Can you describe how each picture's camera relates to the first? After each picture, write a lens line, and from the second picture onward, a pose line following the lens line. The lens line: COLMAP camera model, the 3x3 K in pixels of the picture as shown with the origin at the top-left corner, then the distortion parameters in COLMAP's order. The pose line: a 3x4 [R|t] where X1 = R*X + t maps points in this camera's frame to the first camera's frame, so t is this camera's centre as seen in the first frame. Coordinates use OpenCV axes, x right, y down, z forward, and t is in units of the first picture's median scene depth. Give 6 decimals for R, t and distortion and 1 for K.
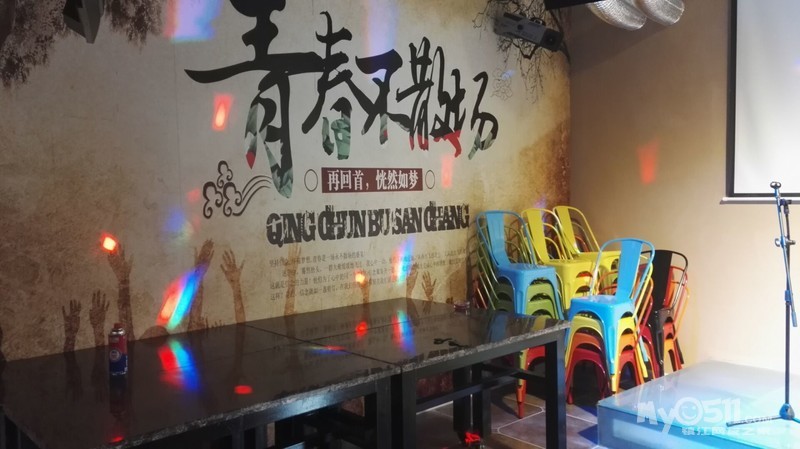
lens RADIAL K [[644.4, 0, 406.7], [0, 644.4, 220.1], [0, 0, 1]] dist [0.053186, -0.006985]
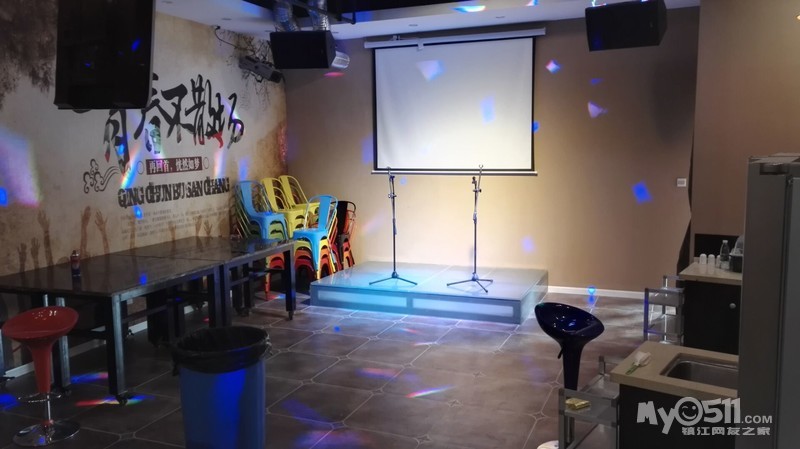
lens RADIAL K [[644.4, 0, 401.0], [0, 644.4, 219.9], [0, 0, 1]] dist [0.053186, -0.006985]
pose [[0.901313, -0.050461, 0.430218, -0.250552], [0.017904, 0.996683, 0.079394, -0.044842], [-0.432797, -0.063857, 0.899227, -0.743672]]
